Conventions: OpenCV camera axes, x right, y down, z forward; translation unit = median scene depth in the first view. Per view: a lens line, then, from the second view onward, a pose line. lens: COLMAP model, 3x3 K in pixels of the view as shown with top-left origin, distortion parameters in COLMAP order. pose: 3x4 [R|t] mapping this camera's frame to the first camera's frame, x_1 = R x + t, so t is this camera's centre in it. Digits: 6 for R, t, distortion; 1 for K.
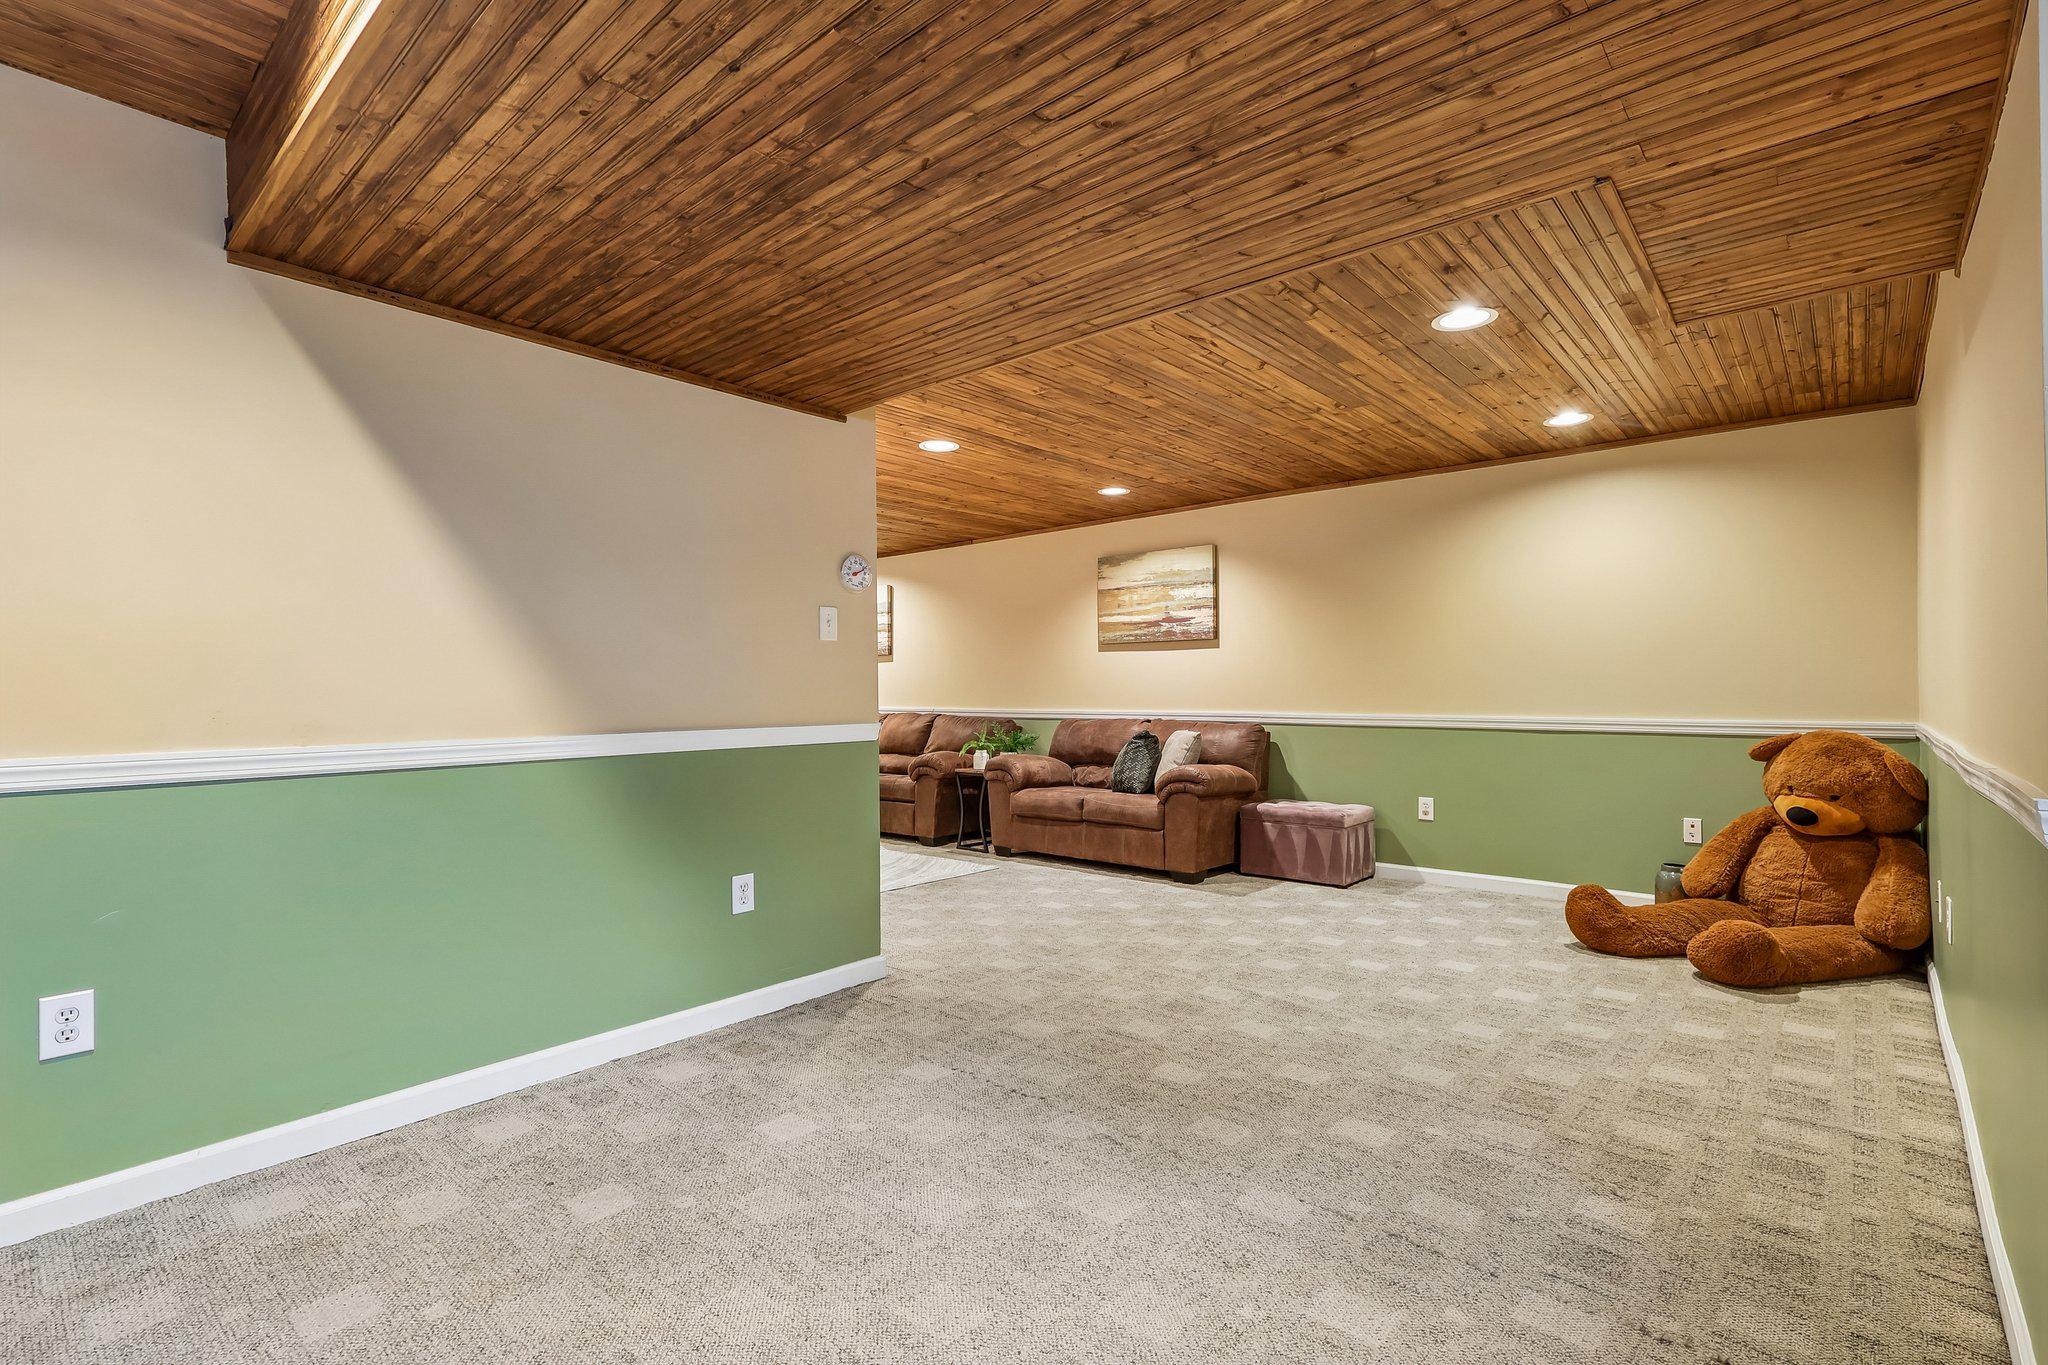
lens RADIAL K [[956.4, 0, 1015.0], [0, 956.4, 685.3], [0, 0, 1]] dist [0.001258, 0.001023]
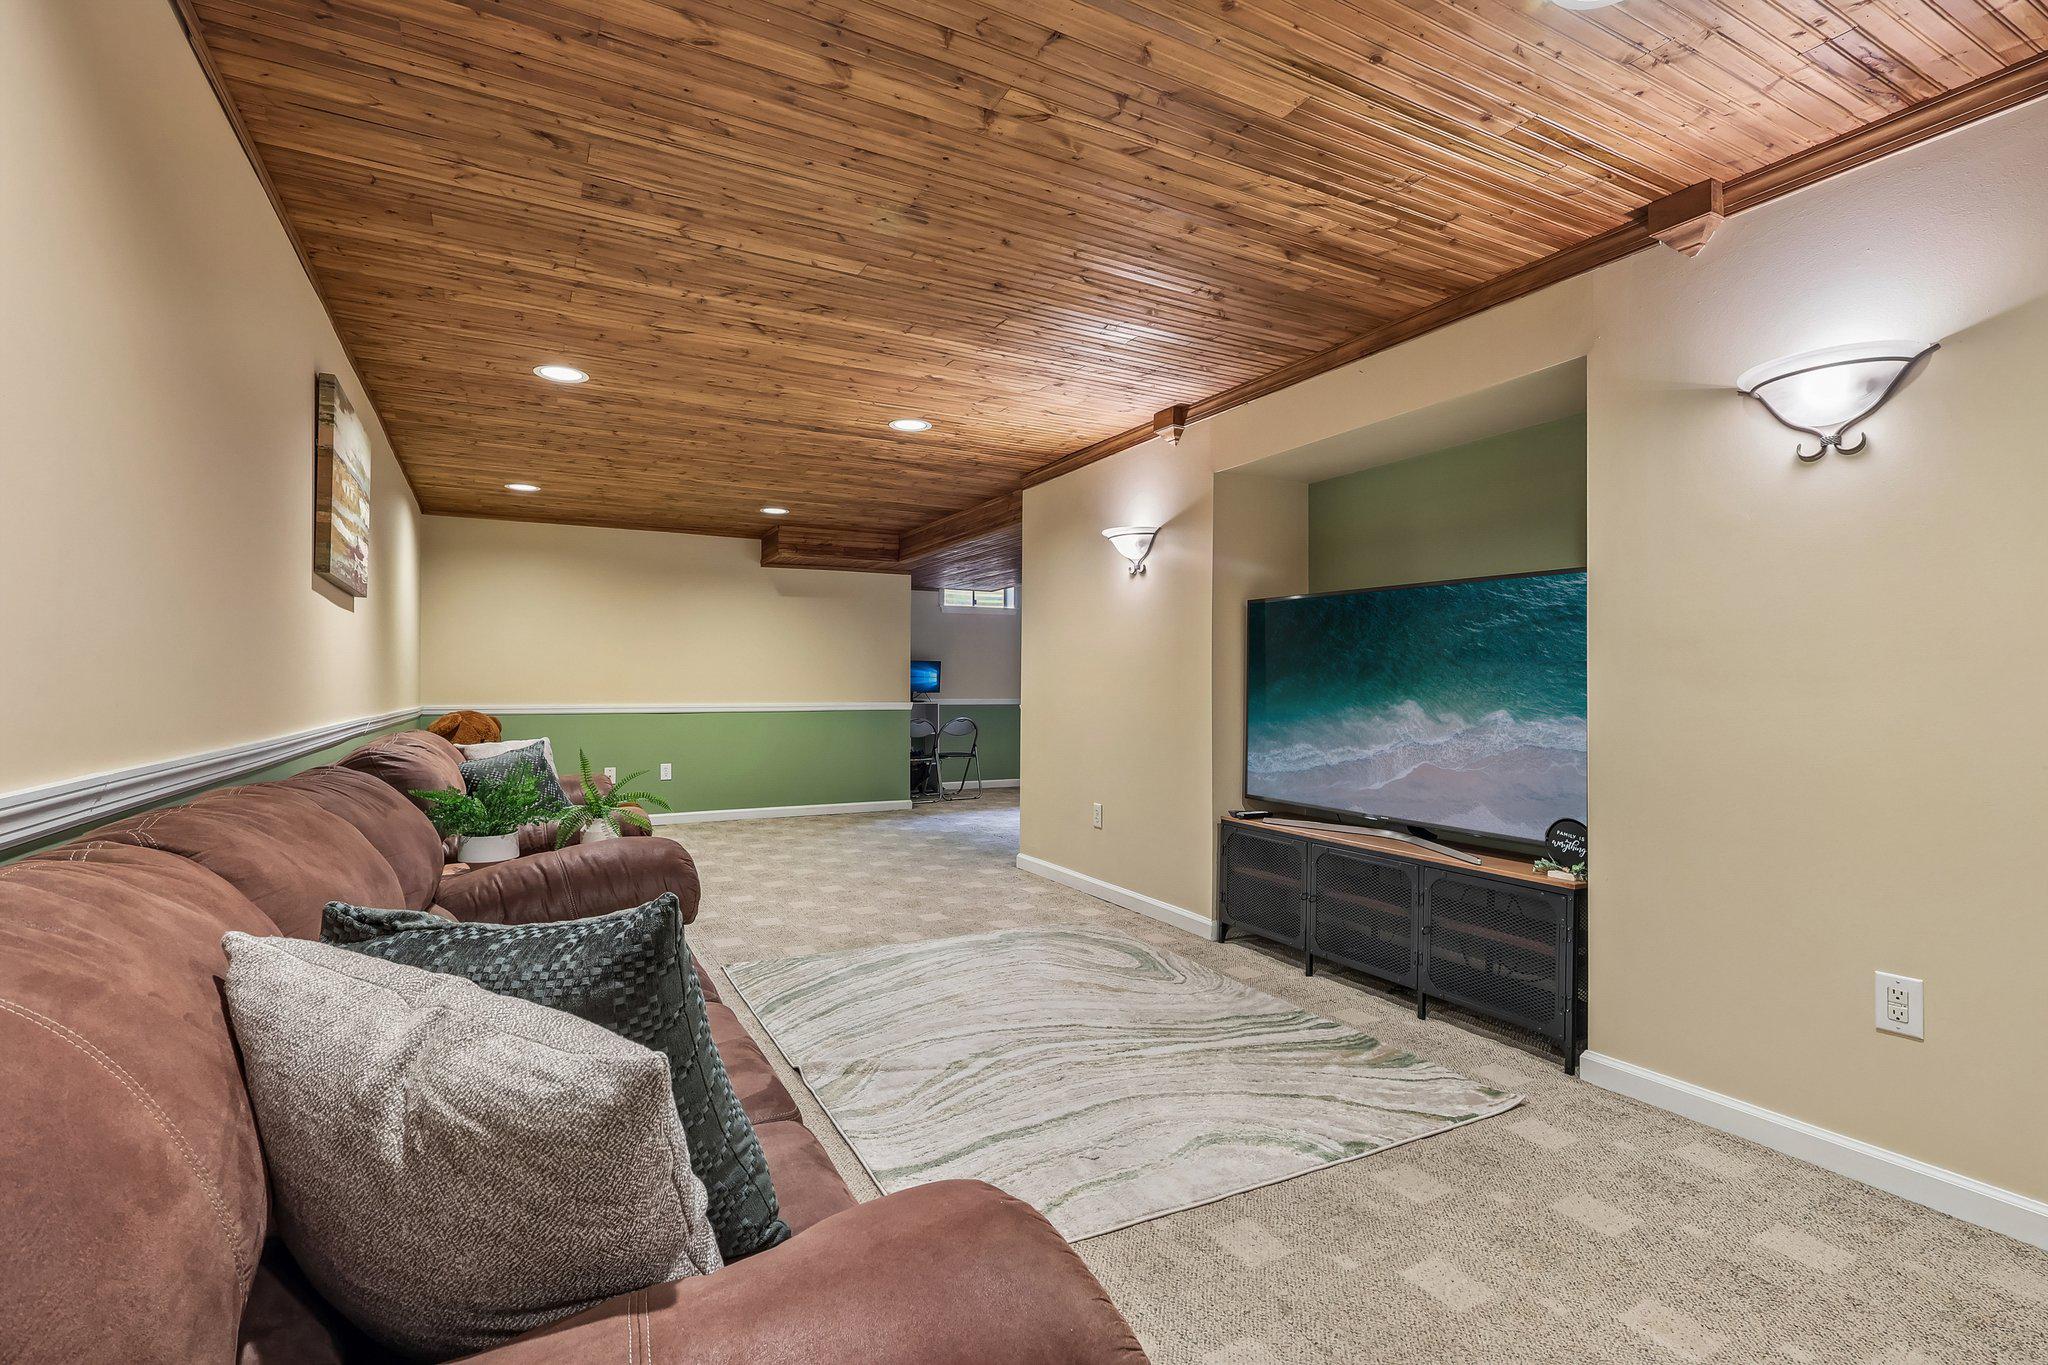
lens RADIAL K [[957.5, 0, 1026.4], [0, 957.5, 684.9], [0, 0, 1]] dist [-0.000477, 0.000547]
pose [[-0.940657, 0.002488, 0.339349, -0.737456], [-0.000256, 0.999968, -0.008041, 0.020579], [-0.339358, -0.007650, -0.940626, 2.628865]]
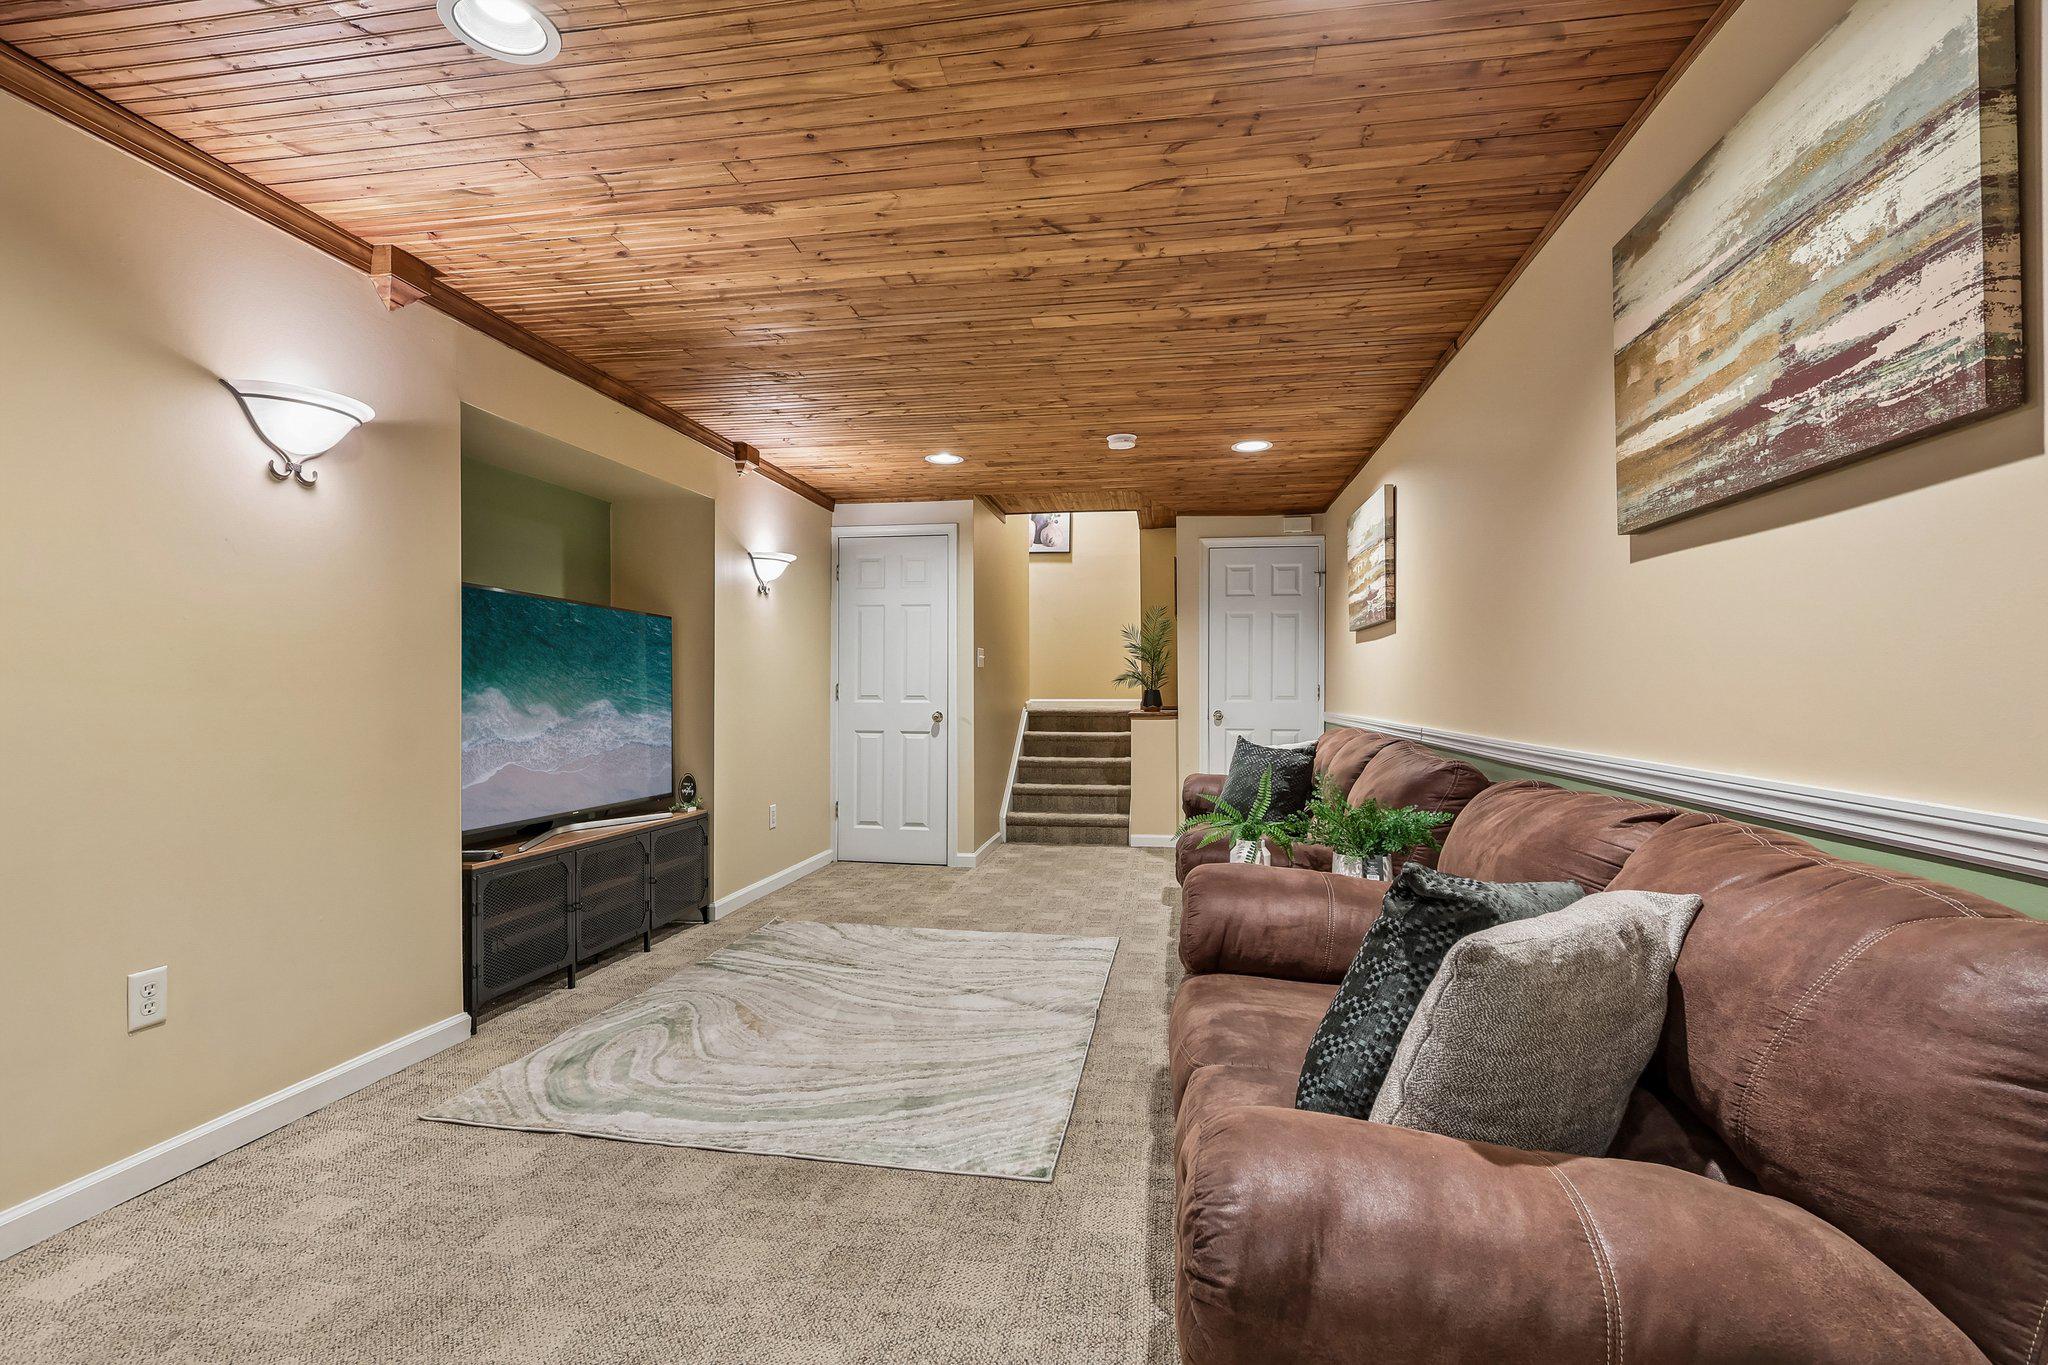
lens RADIAL K [[951.2, 0, 1021.2], [0, 951.2, 691.5], [0, 0, 1]] dist [-0.000794, 0.000143]
pose [[0.534879, 0.005282, -0.844912, 0.477487], [0.002105, 0.999969, 0.007583, 0.005203], [0.844926, -0.005835, 0.534851, 1.369706]]
